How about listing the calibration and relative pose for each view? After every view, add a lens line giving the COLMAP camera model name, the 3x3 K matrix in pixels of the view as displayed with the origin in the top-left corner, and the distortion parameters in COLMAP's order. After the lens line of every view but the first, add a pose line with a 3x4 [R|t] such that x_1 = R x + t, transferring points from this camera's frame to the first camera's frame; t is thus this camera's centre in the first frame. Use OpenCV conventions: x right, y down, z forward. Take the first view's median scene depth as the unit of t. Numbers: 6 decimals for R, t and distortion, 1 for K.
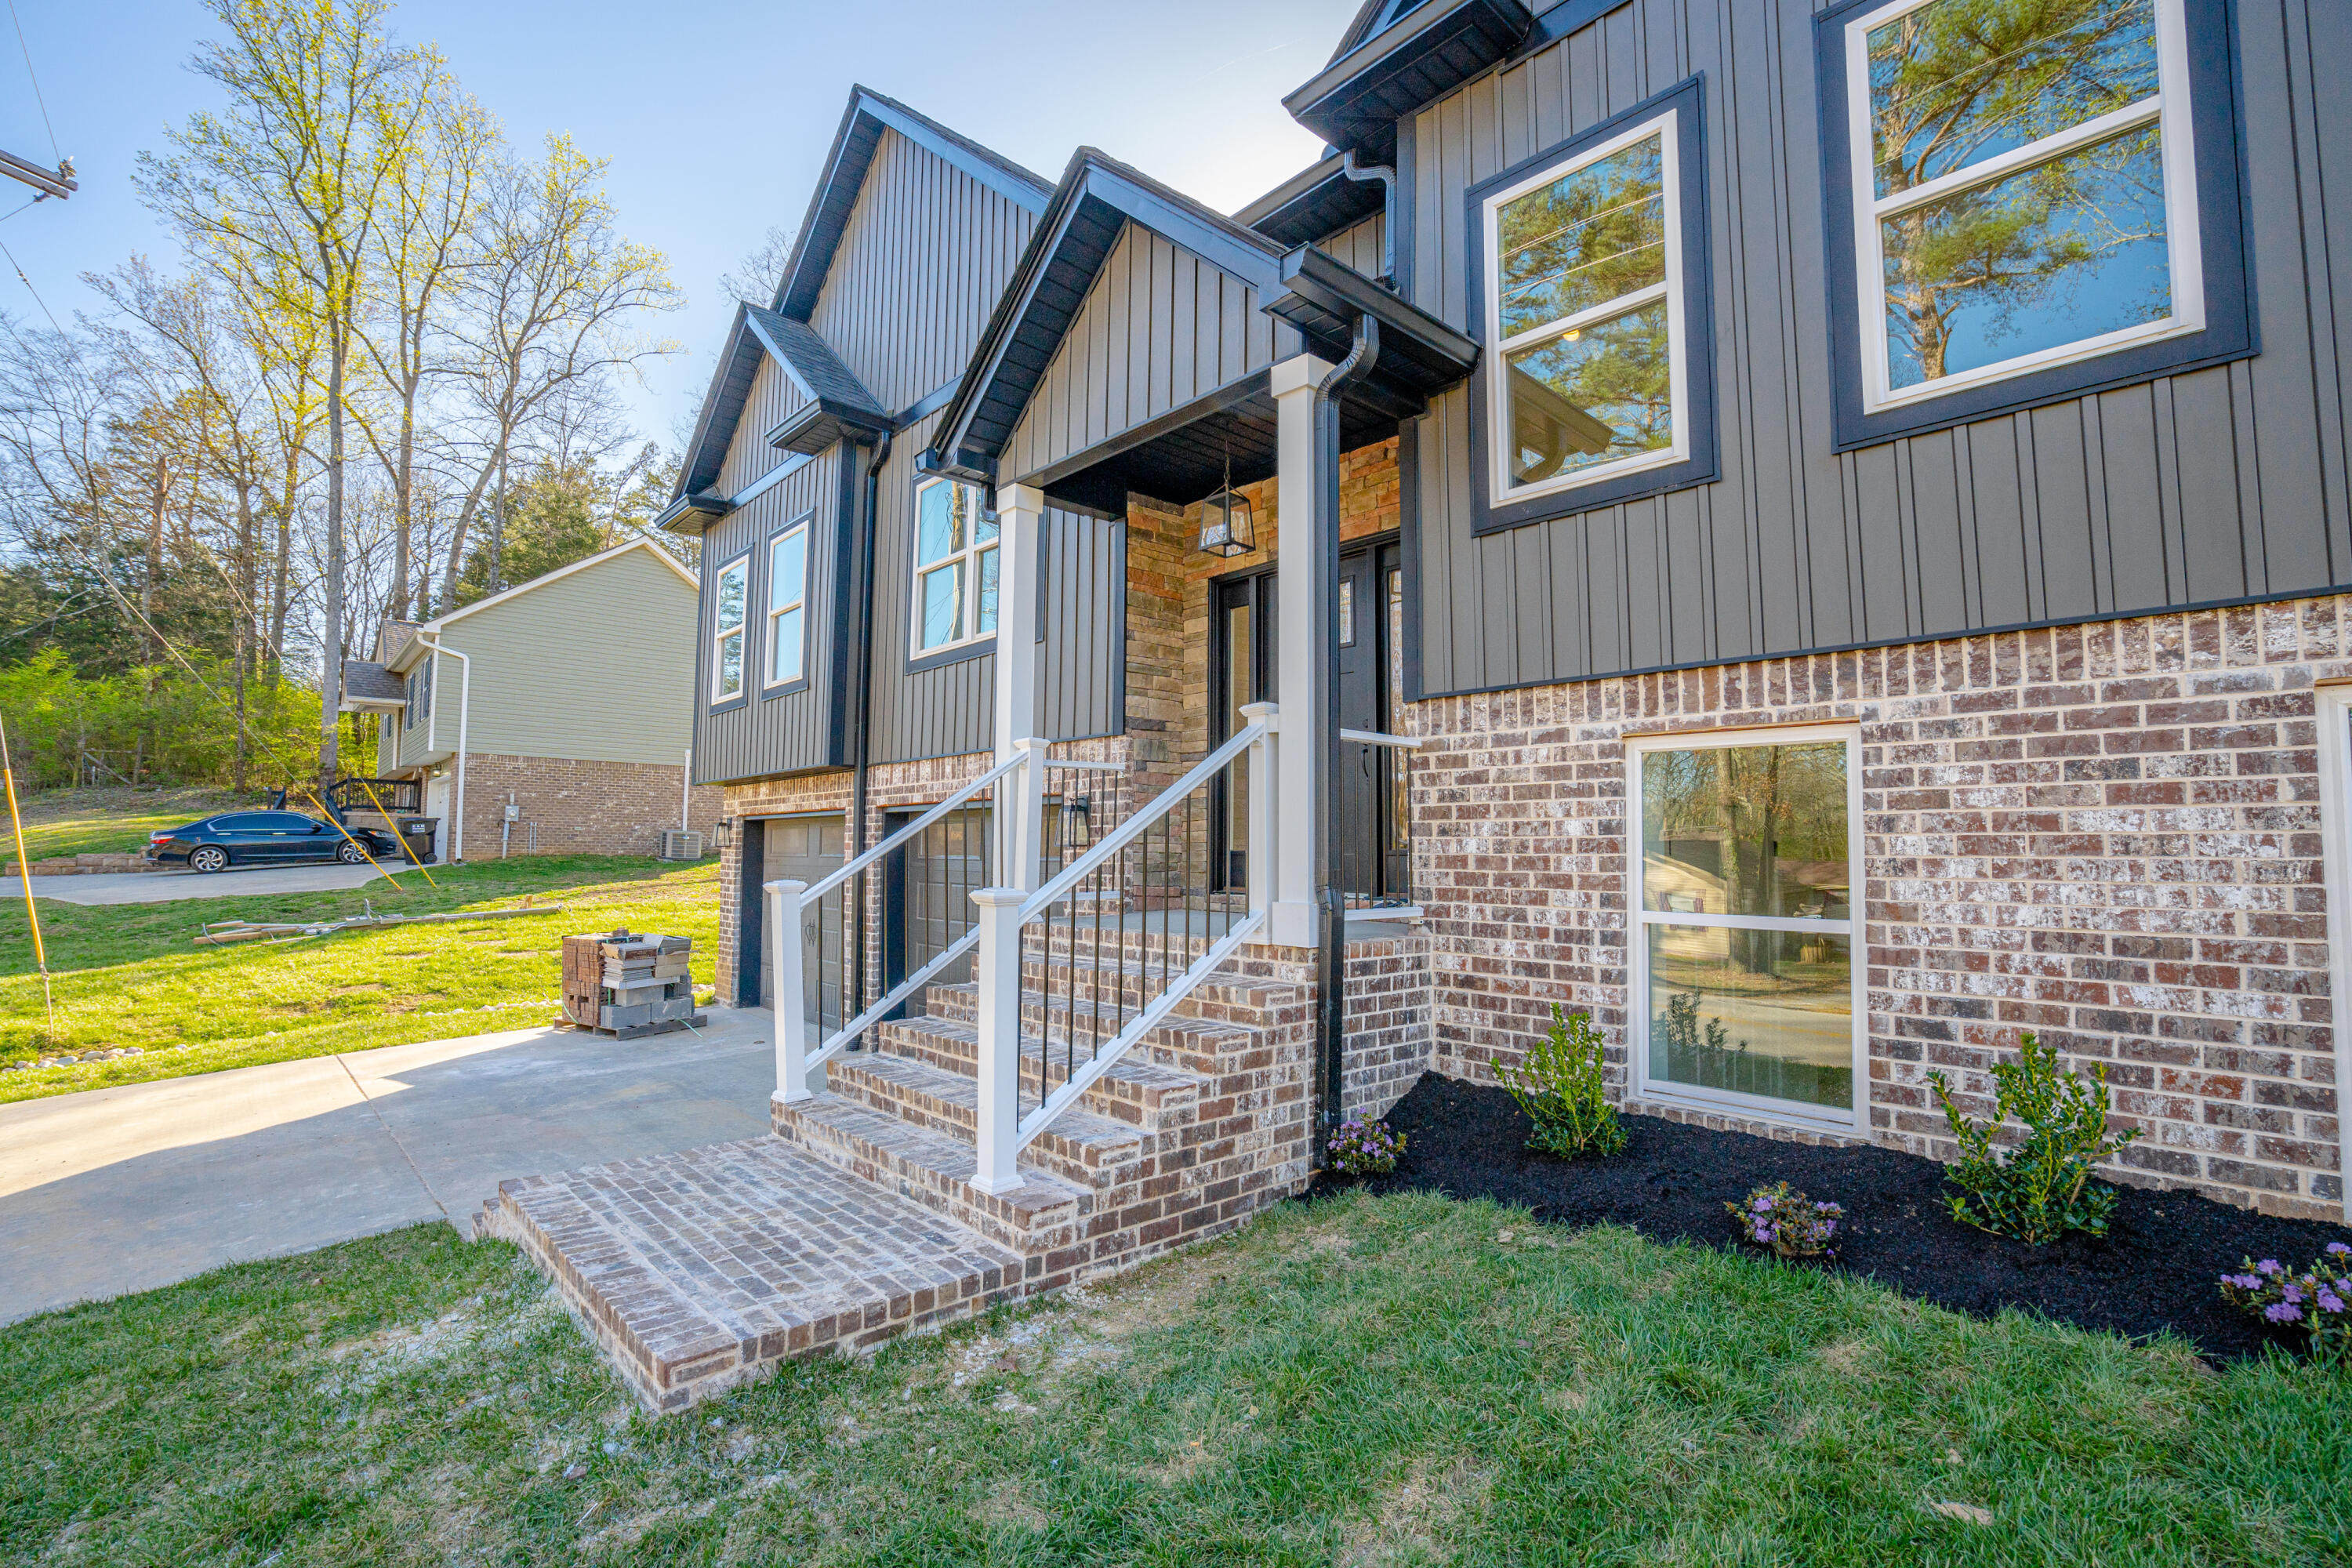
lens RADIAL K [[1070.4, 0, 1175.2], [0, 1070.4, 776.9], [0, 0, 1]] dist [-0.062212, 0.022218]
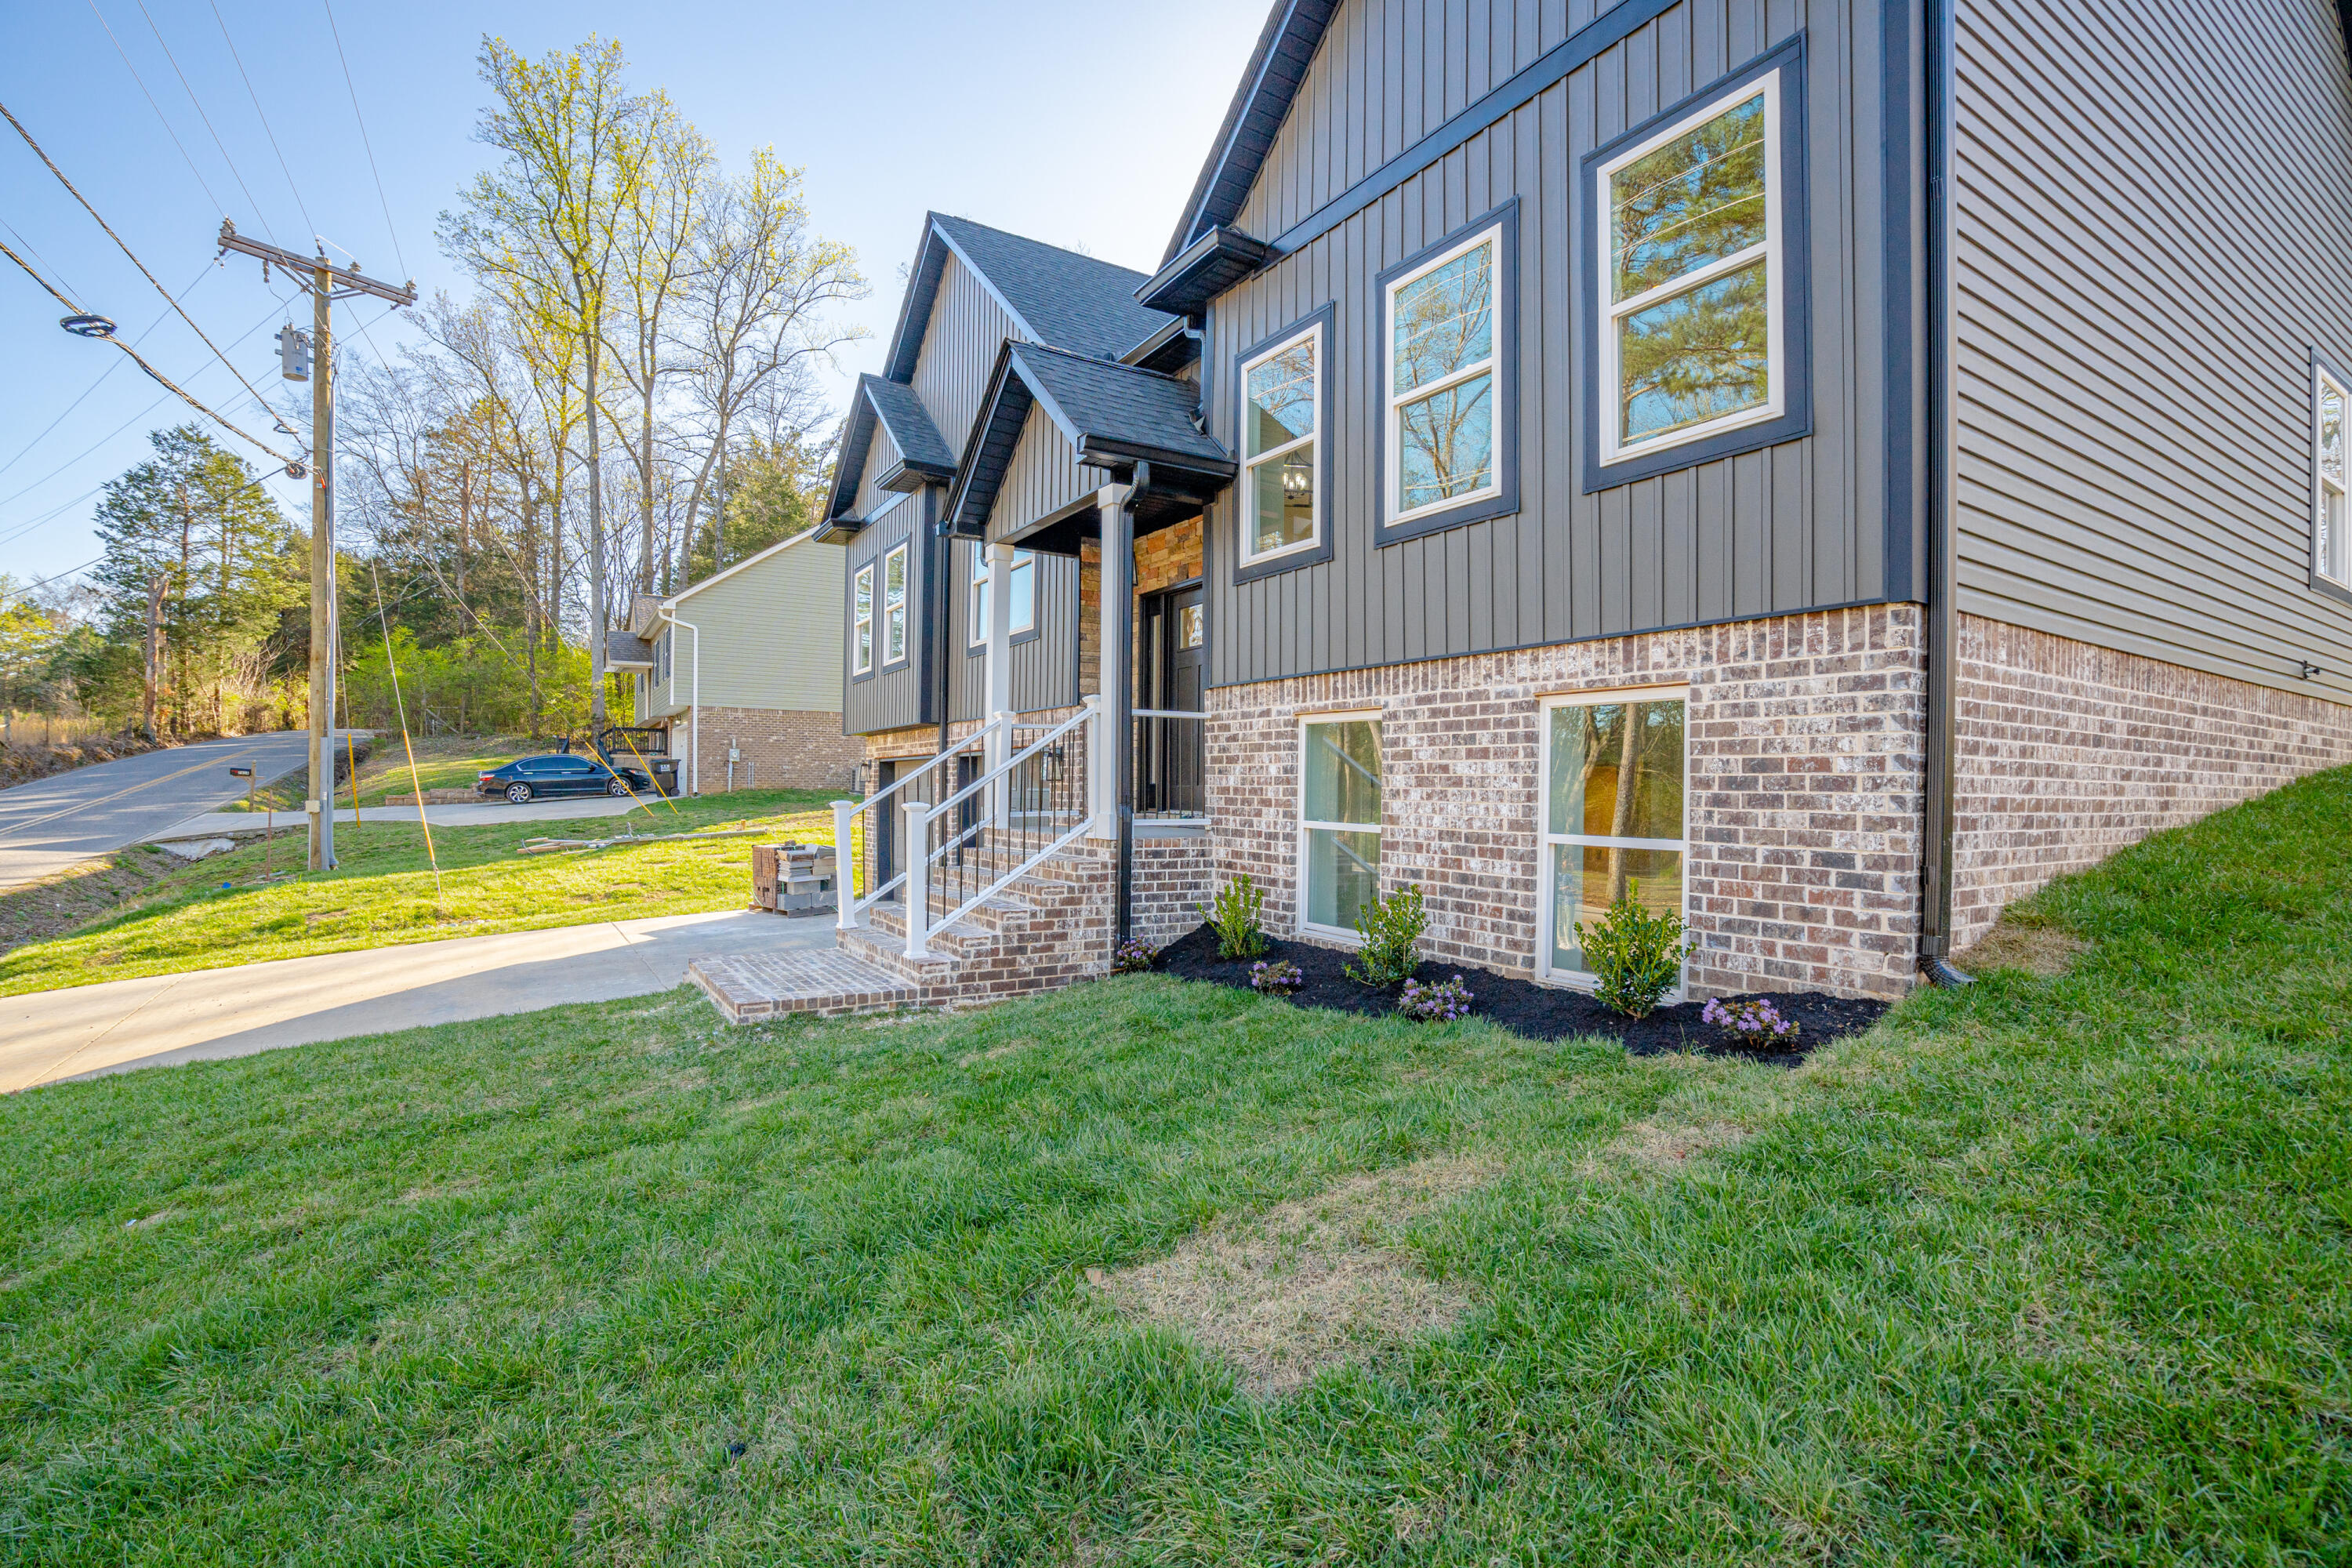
lens RADIAL K [[1070.4, 0, 1173.8], [0, 1070.4, 782.2], [0, 0, 1]] dist [-0.062212, 0.022218]
pose [[0.982719, 0.001136, -0.185098, 0.520821], [0.010979, 0.997863, 0.064417, -0.040386], [0.184776, -0.065336, 0.980606, -0.634851]]
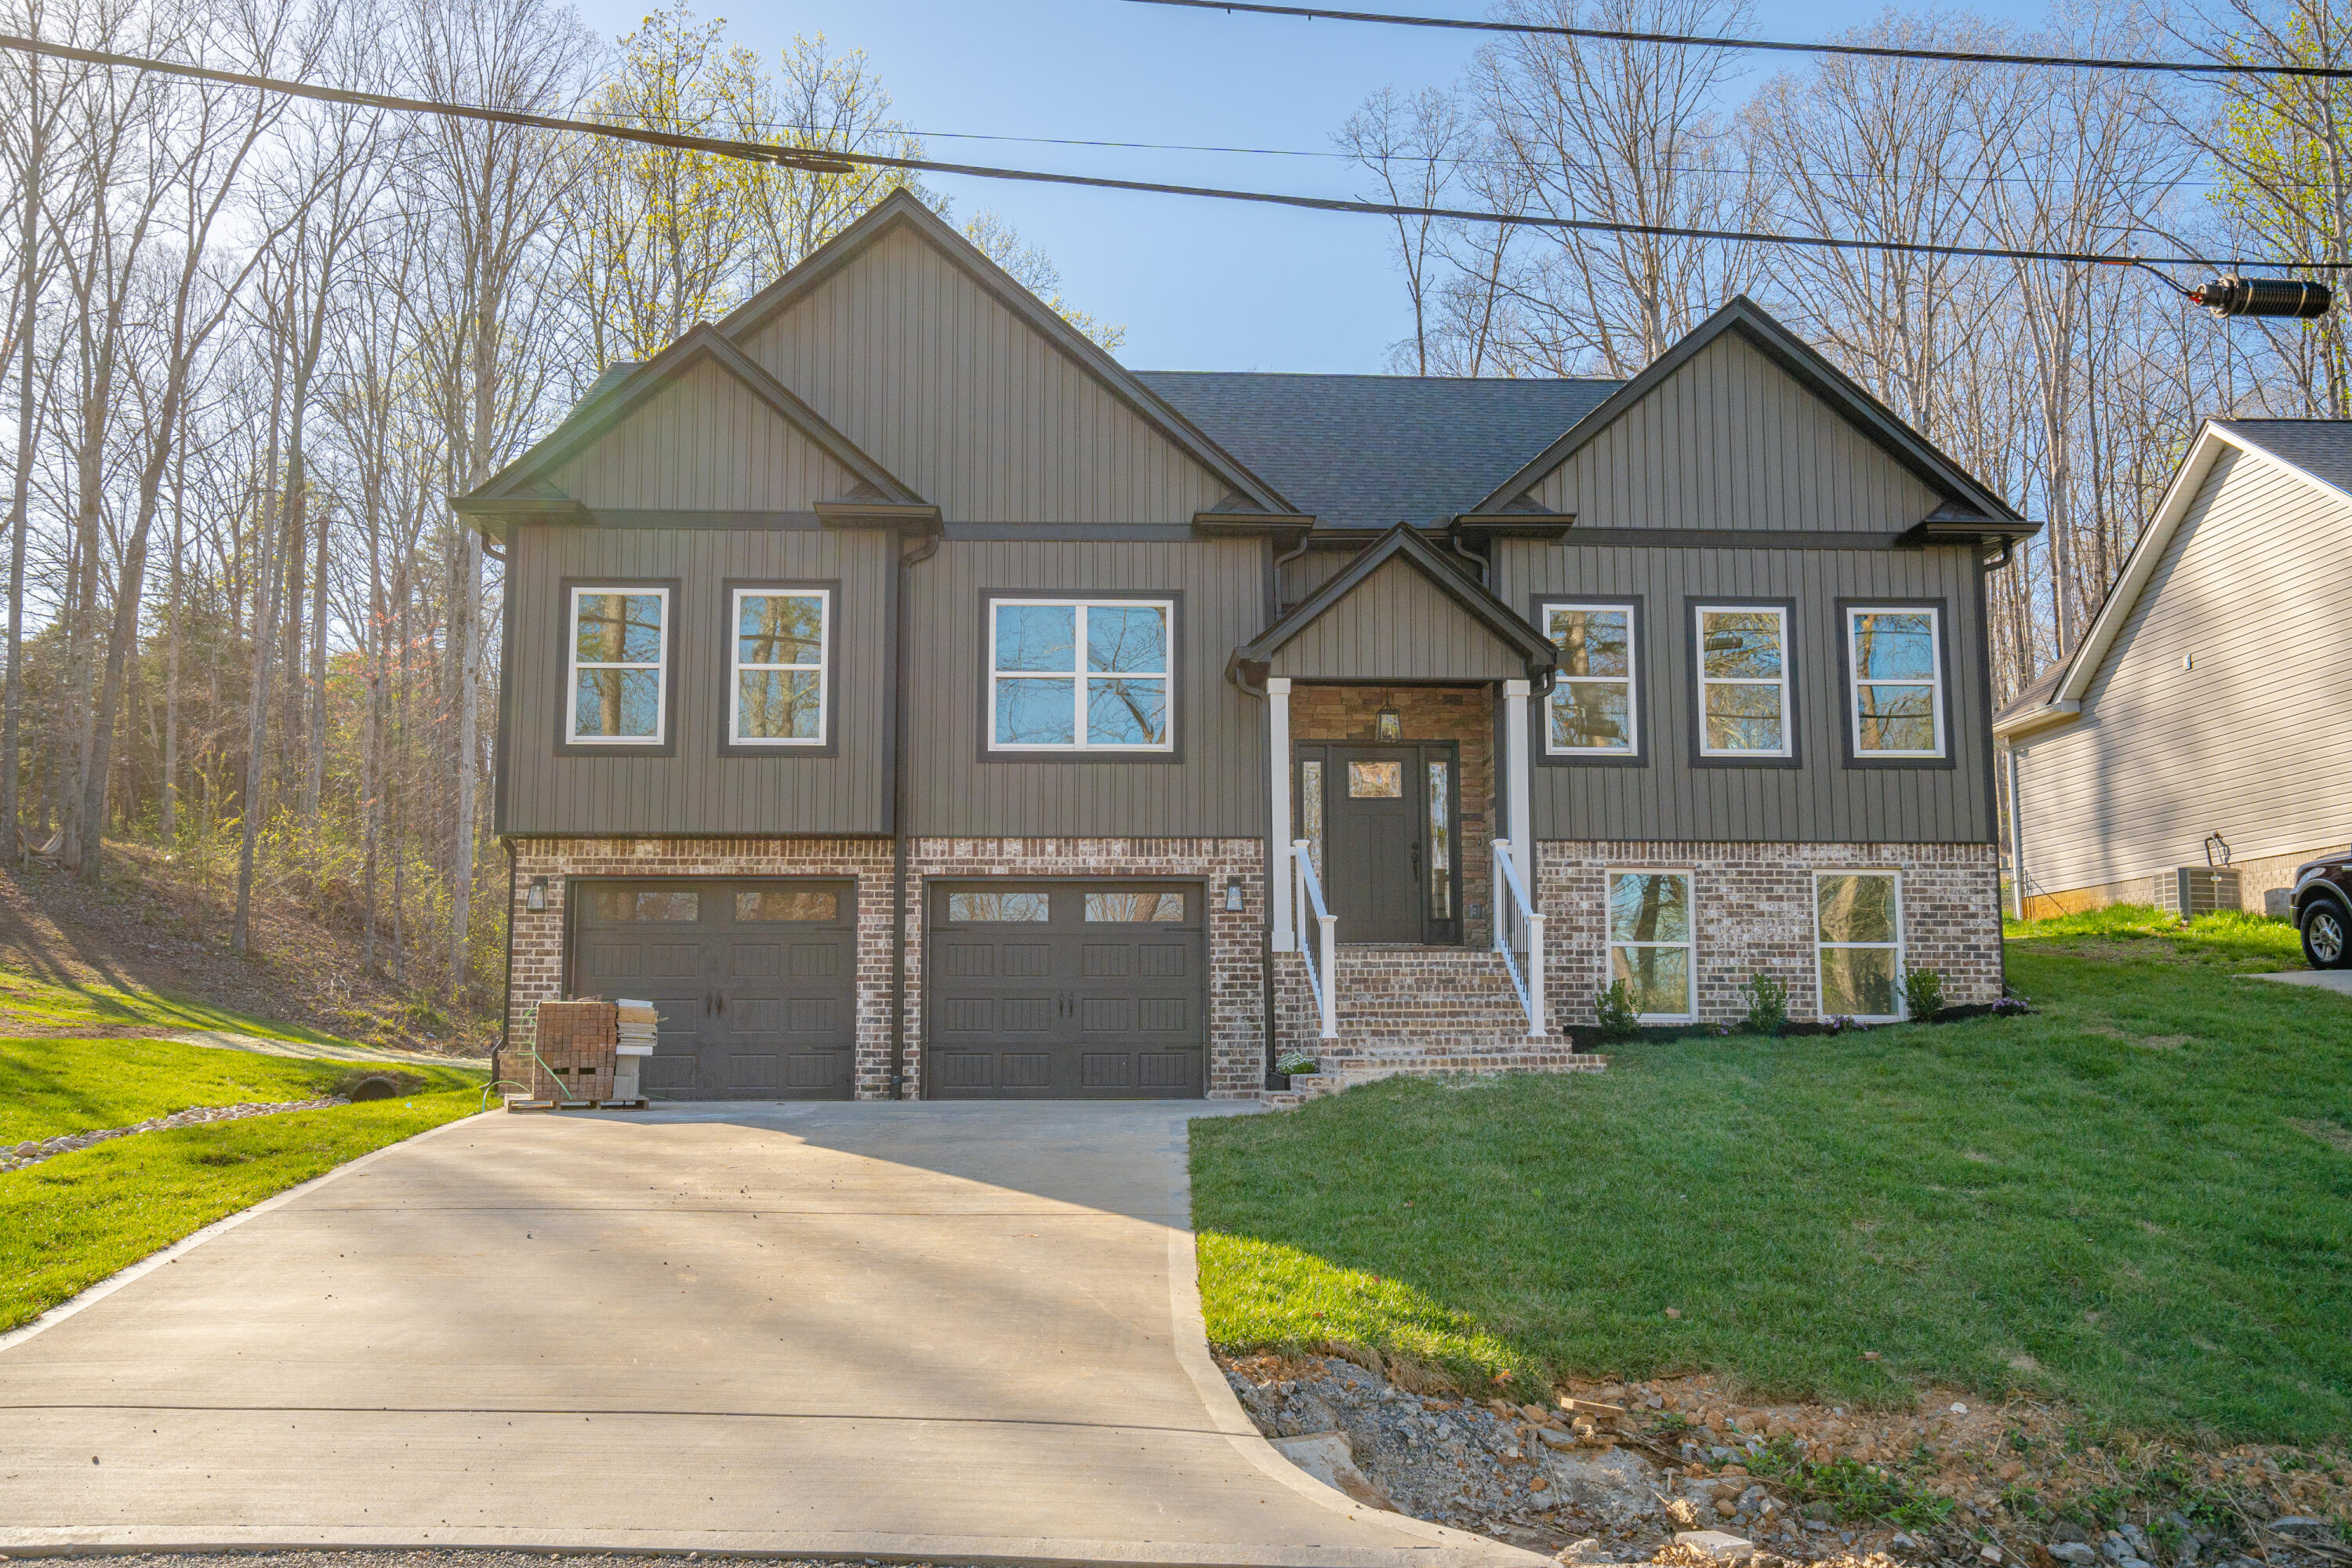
lens RADIAL K [[2171.9, 0, 1187.2], [0, 2171.9, 775.2], [0, 0, 1]] dist [0.076354, 0.000000]
pose [[0.611559, 0.099686, 0.784894, -3.753533], [-0.047192, 0.994861, -0.089583, 0.224393], [-0.789790, 0.017744, 0.613120, -1.165879]]
